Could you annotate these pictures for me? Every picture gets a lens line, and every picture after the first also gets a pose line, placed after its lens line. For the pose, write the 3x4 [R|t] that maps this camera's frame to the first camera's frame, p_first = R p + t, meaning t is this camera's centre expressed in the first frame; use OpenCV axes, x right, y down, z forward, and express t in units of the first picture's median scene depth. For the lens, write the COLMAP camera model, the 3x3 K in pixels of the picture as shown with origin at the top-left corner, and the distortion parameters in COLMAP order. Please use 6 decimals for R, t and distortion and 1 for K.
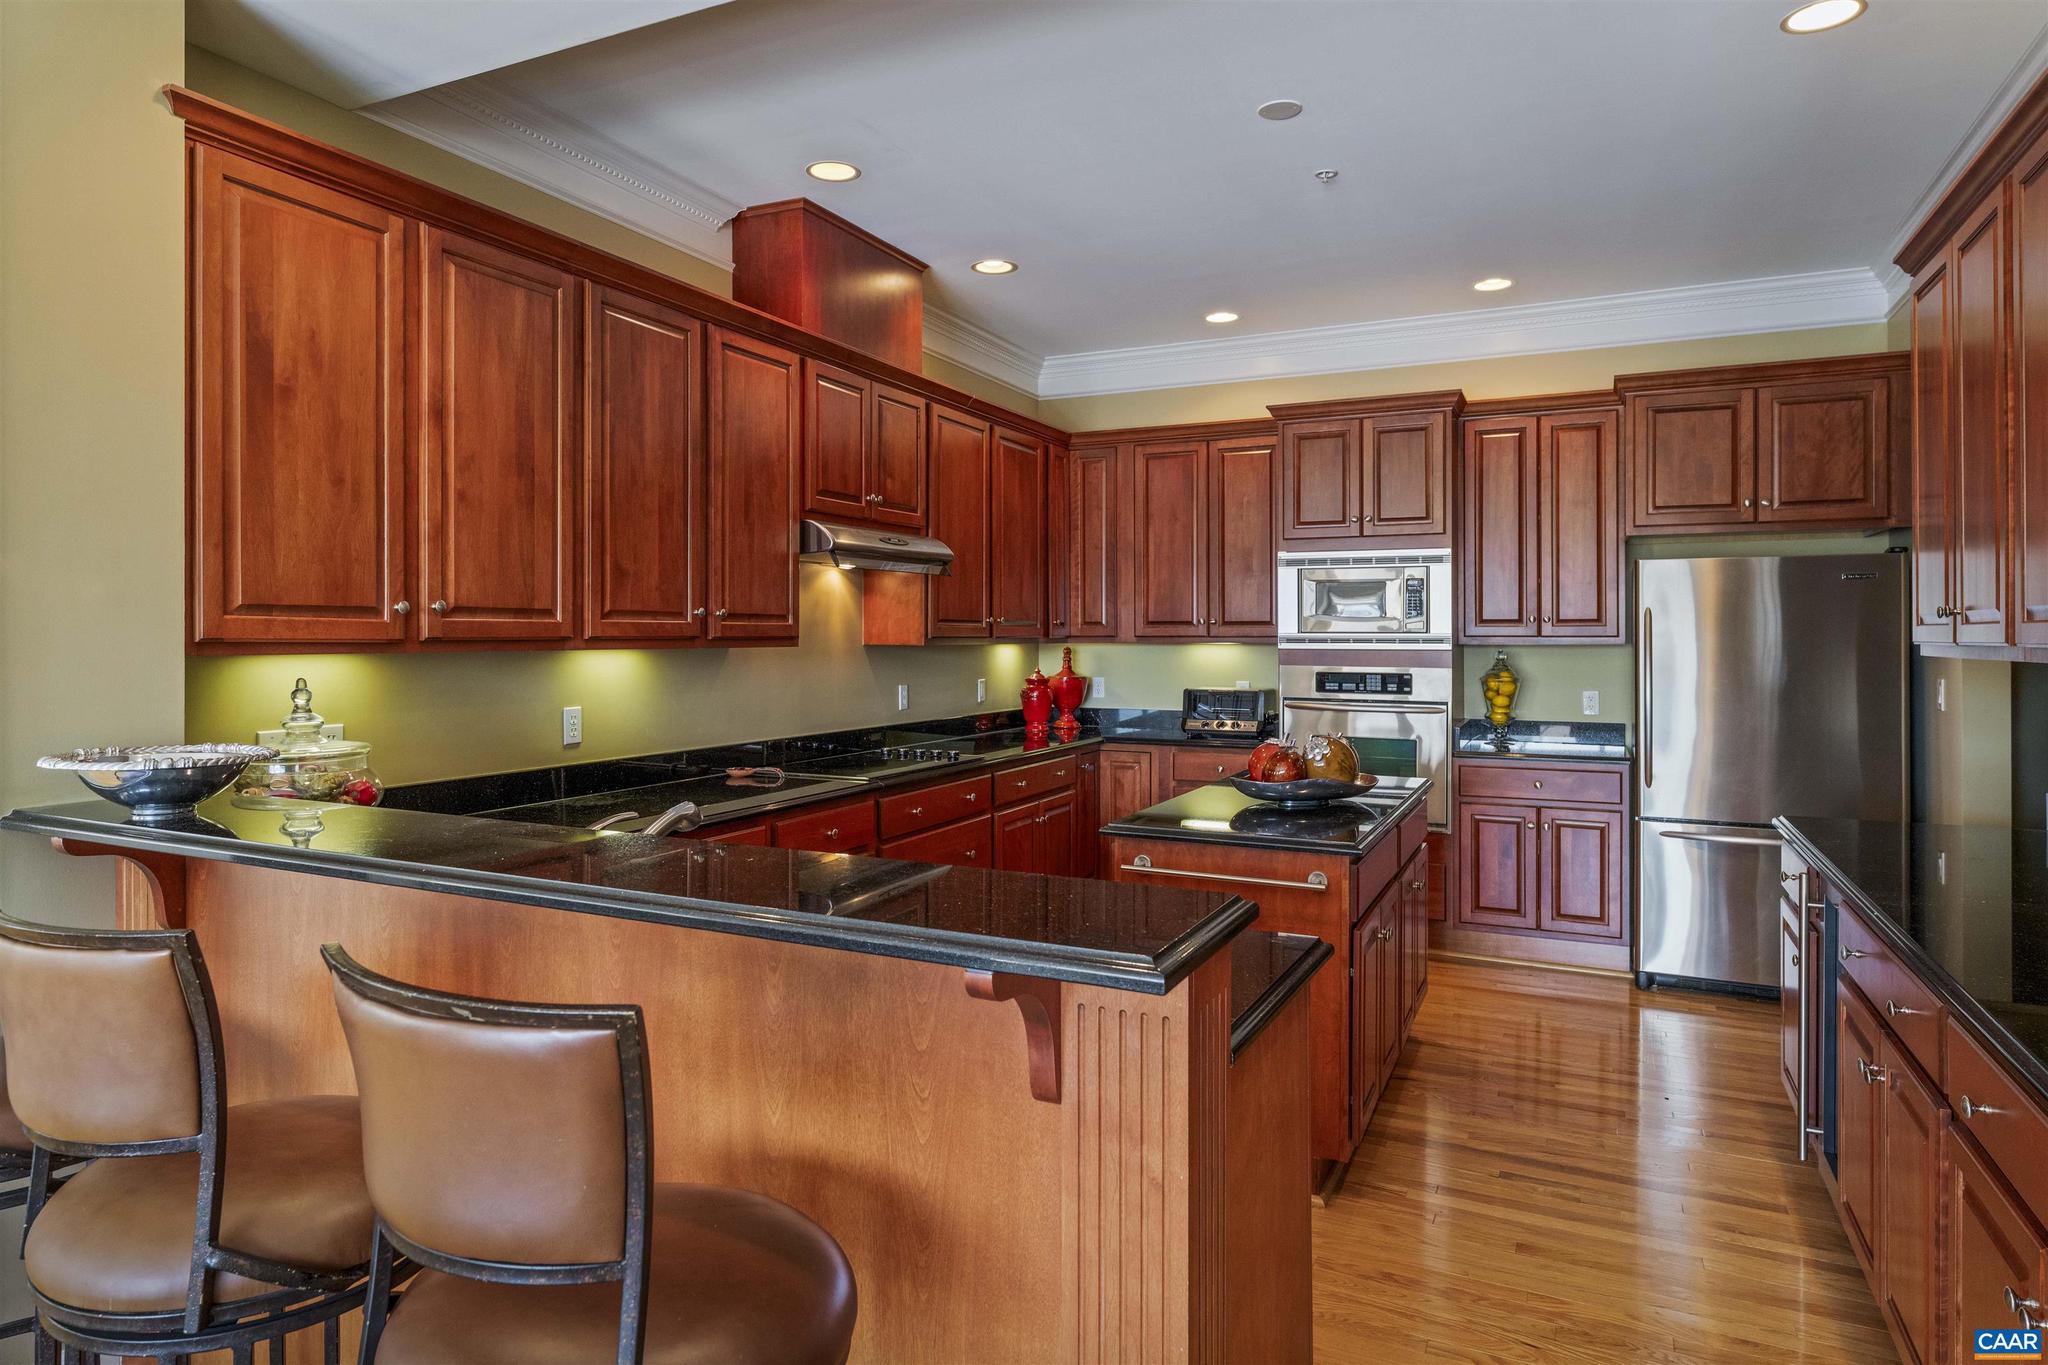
lens RADIAL K [[1221.4, 0, 965.3], [0, 1221.4, 636.4], [0, 0, 1]] dist [-0.003858, 0.003294]
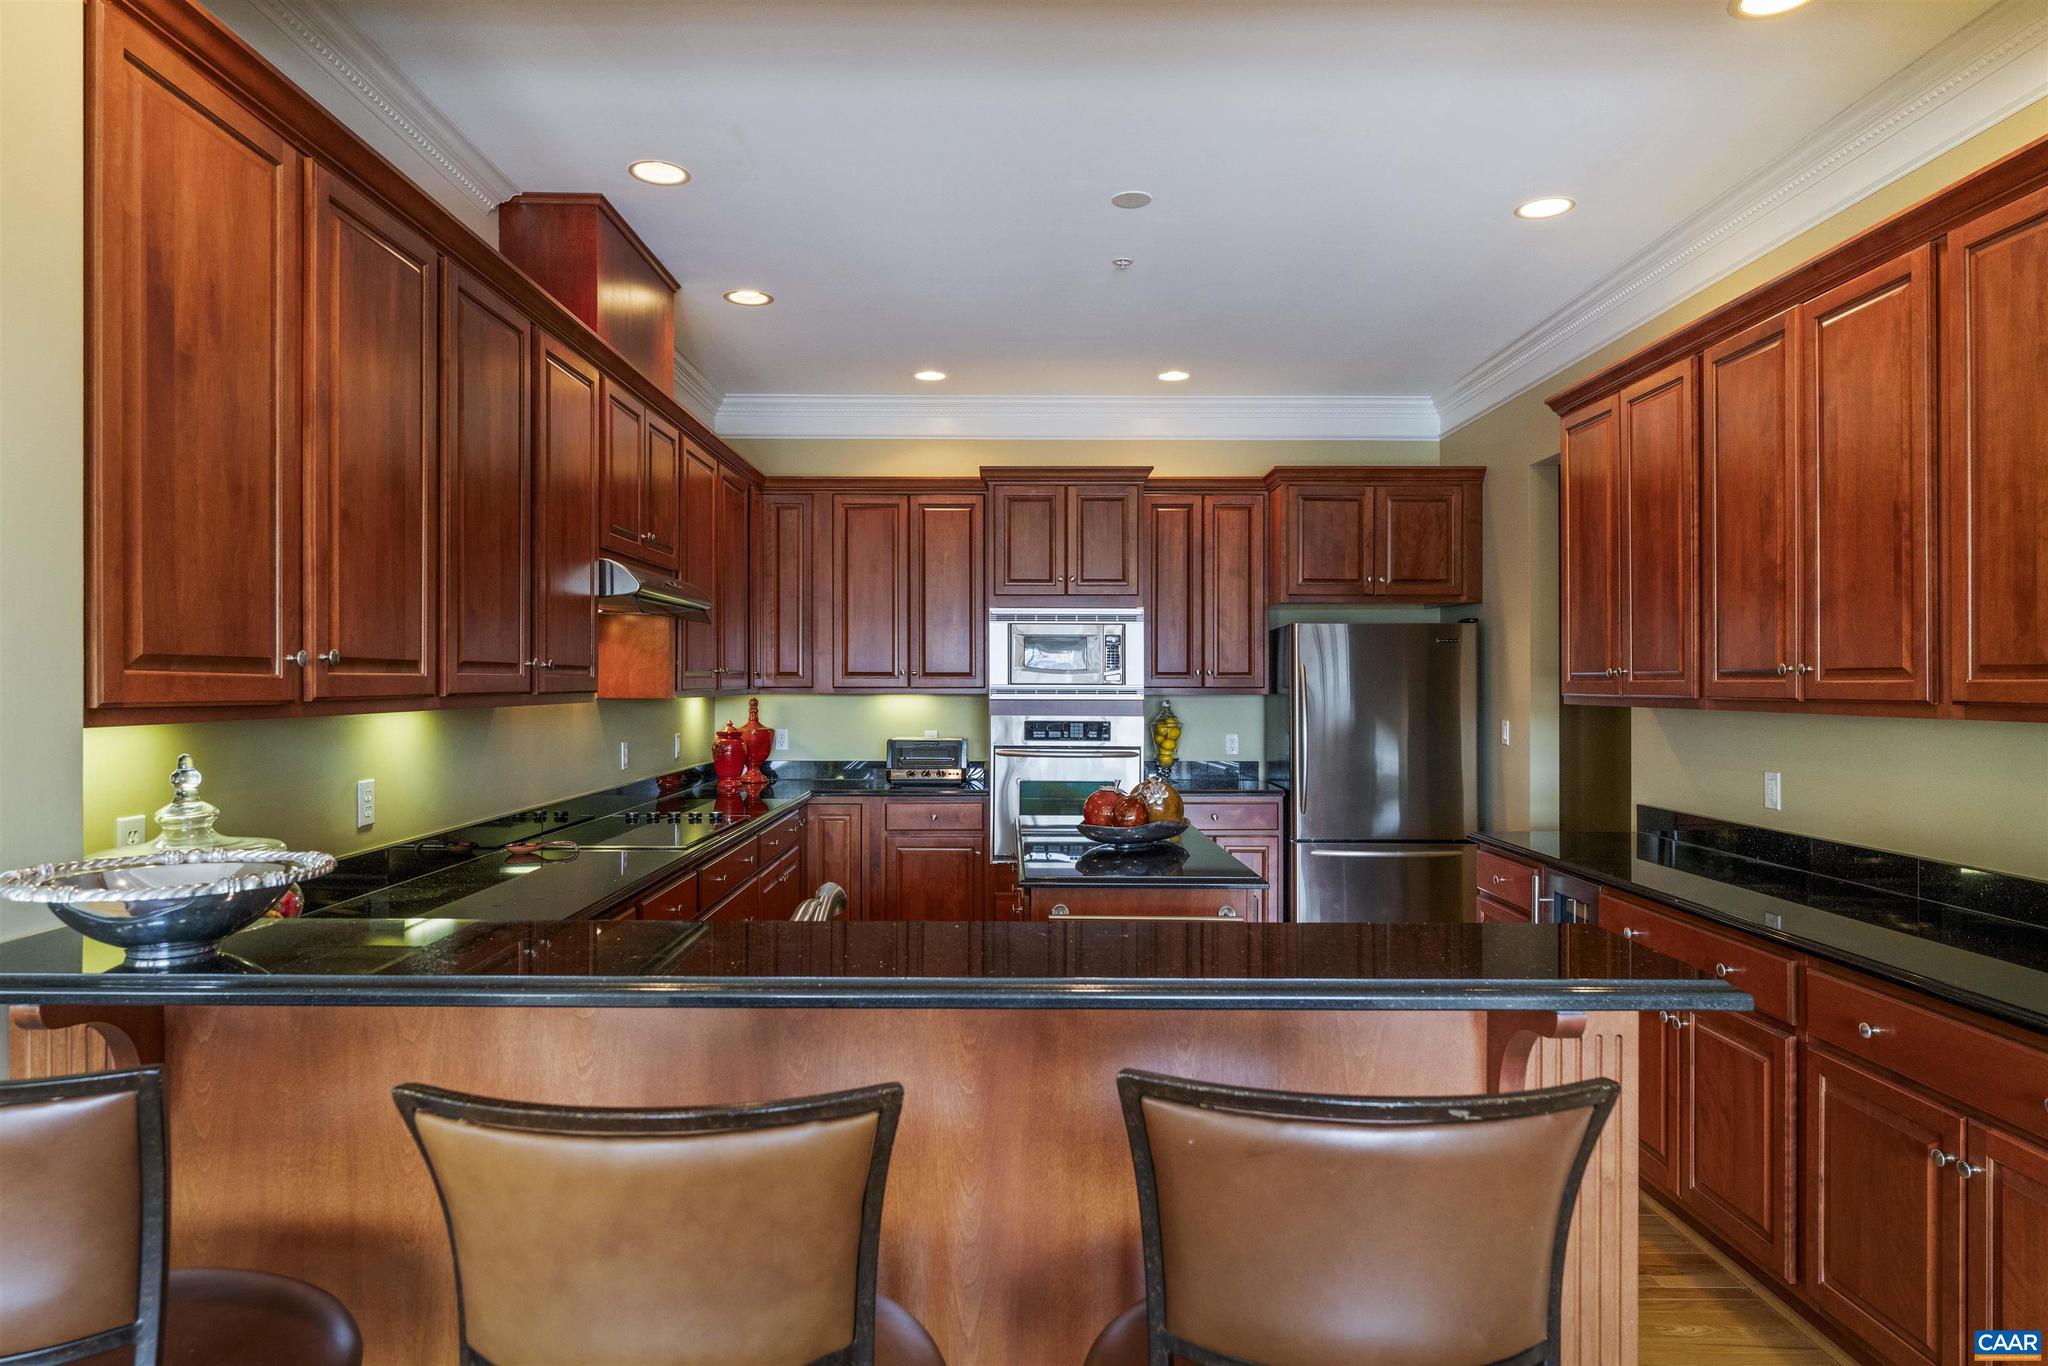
lens RADIAL K [[1226.2, 0, 1012.8], [0, 1226.2, 683.6], [0, 0, 1]] dist [-0.005505, 0.002183]
pose [[0.888883, -0.000157, 0.458135, -0.234131], [-0.000361, 0.999999, 0.001044, -0.005177], [-0.458135, -0.001093, 0.888882, 0.064254]]
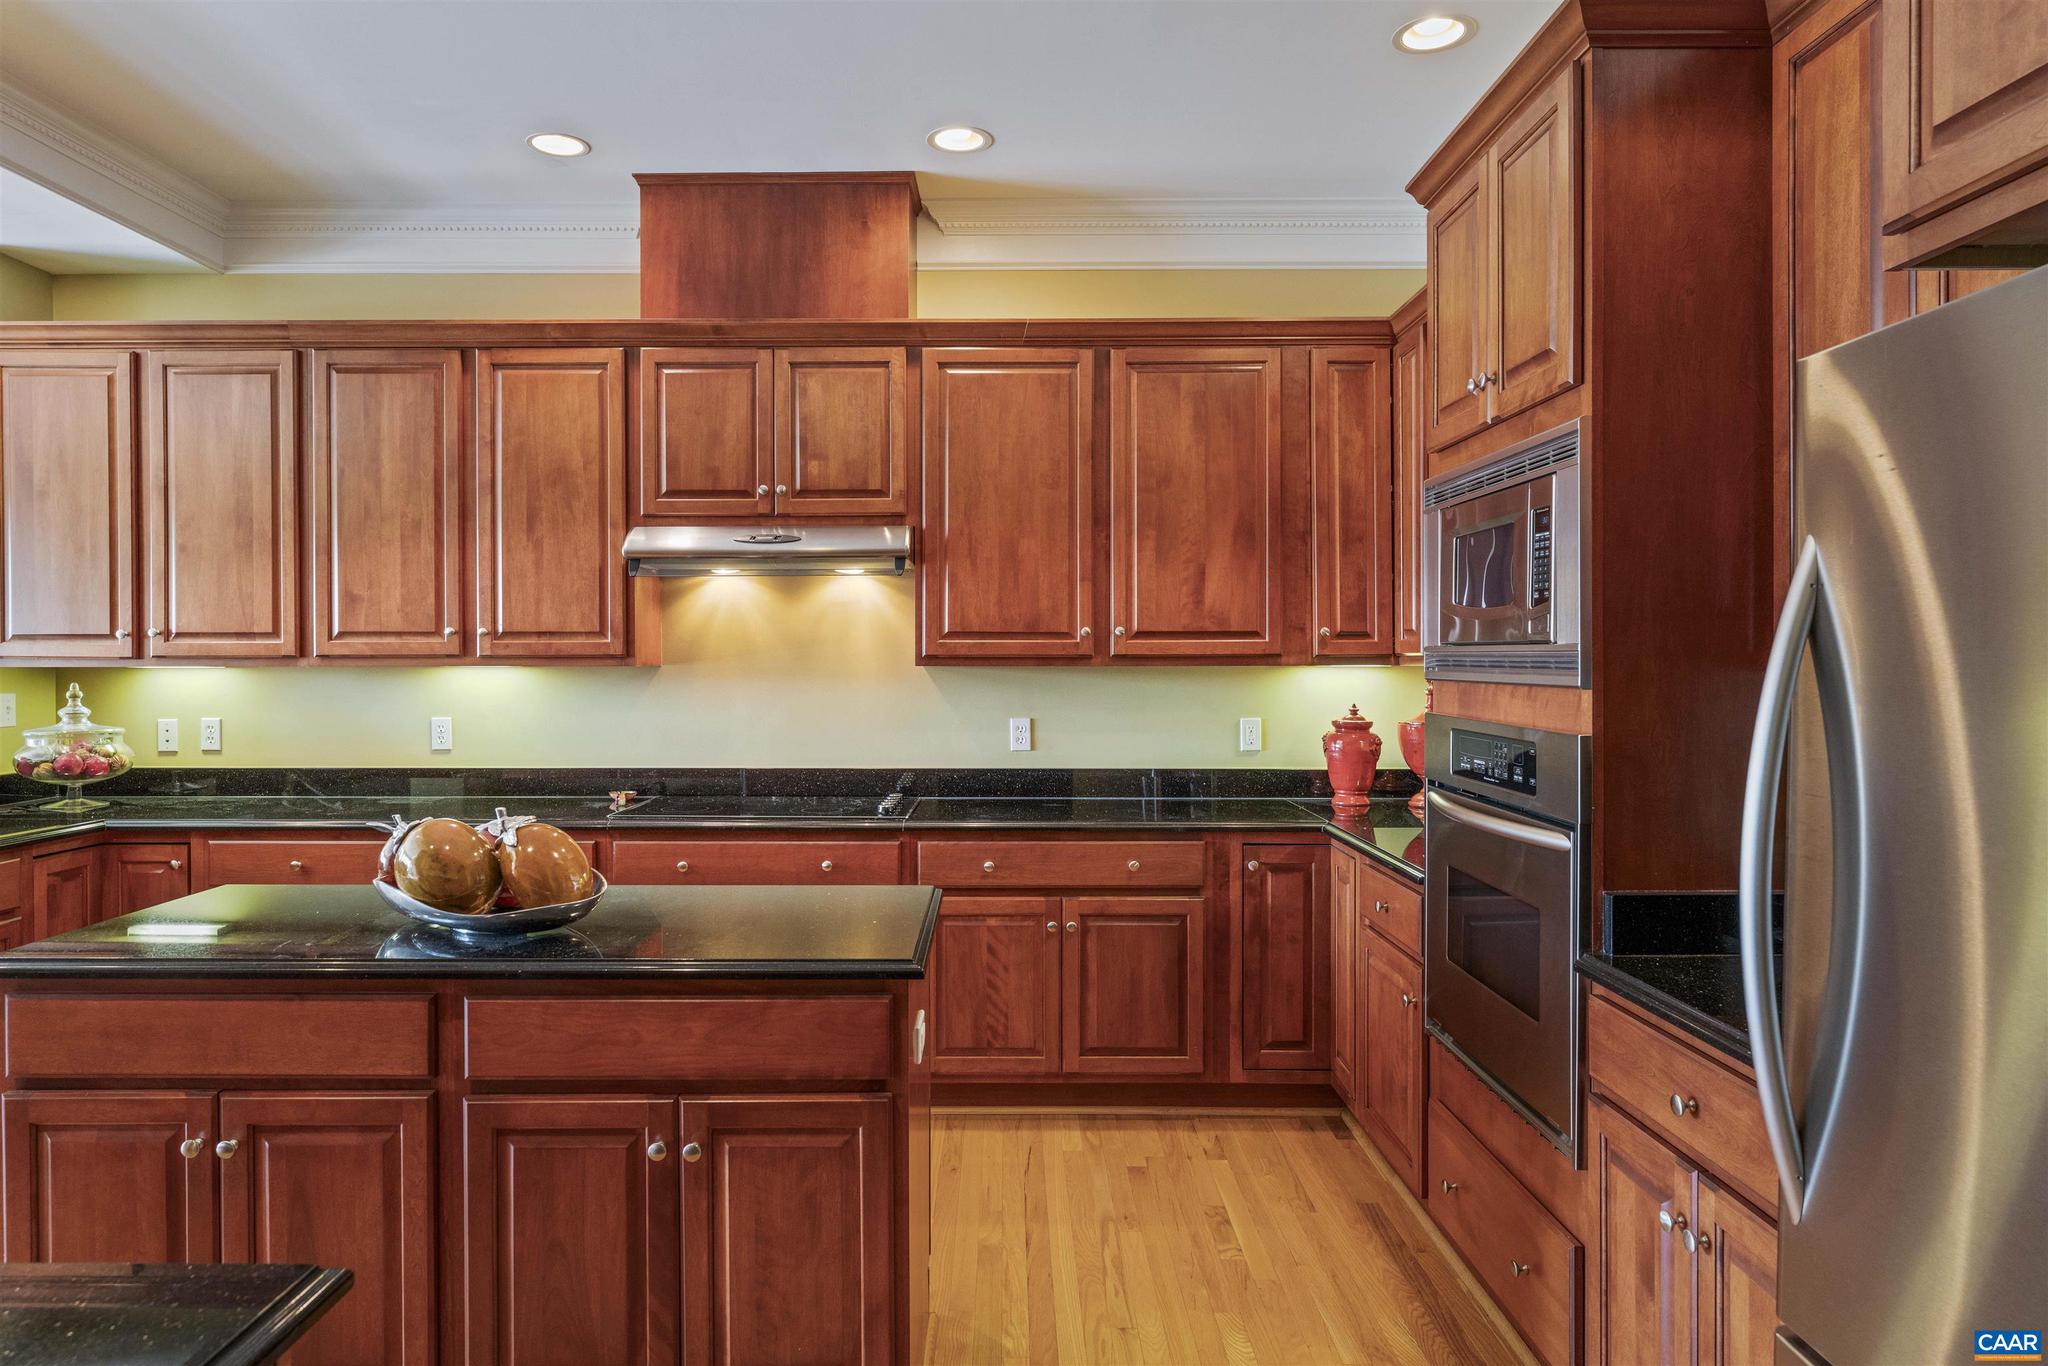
lens RADIAL K [[1221.4, 0, 1027.1], [0, 1221.4, 666.1], [0, 0, 1]] dist [-0.003858, 0.003294]
pose [[0.455734, 0.002951, -0.890111, 0.698222], [0.000405, 0.999994, 0.003523, 0.004464], [0.890116, -0.001966, 0.455730, 0.723082]]
